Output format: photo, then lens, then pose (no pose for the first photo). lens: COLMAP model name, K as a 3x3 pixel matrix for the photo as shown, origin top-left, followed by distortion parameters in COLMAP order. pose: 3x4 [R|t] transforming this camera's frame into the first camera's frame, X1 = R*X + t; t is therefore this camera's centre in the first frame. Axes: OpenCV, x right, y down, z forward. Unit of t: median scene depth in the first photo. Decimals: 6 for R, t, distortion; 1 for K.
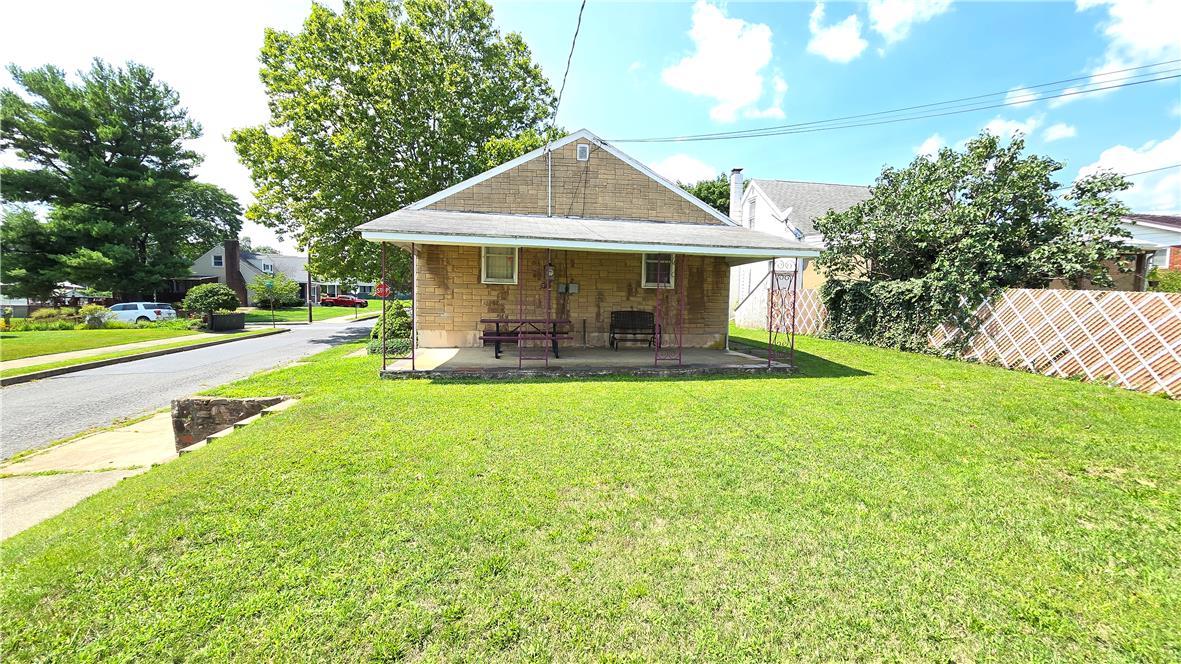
lens RADIAL K [[488.1, 0, 592.5], [0, 488.1, 331.5], [0, 0, 1]] dist [-0.000916, 0.000922]
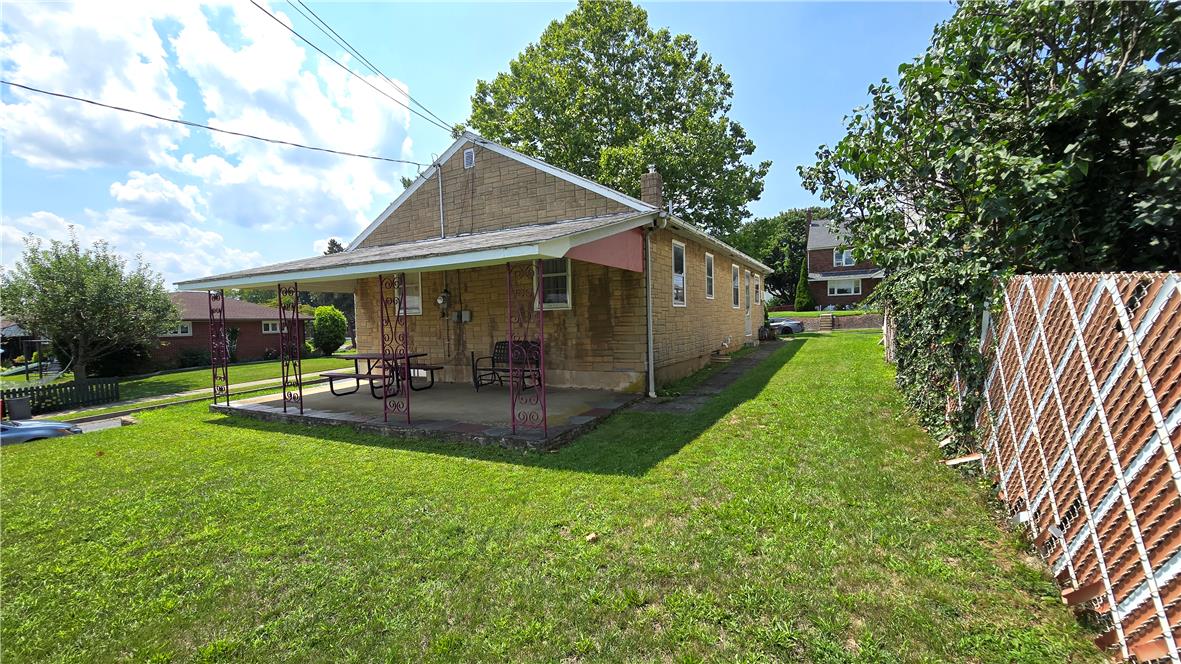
lens RADIAL K [[488.1, 0, 591.4], [0, 488.1, 332.7], [0, 0, 1]] dist [-0.000916, 0.000922]
pose [[0.791365, -0.022314, -0.610937, 0.650731], [0.007364, 0.999609, -0.026971, -0.032665], [0.611300, 0.016845, 0.791220, 0.439311]]
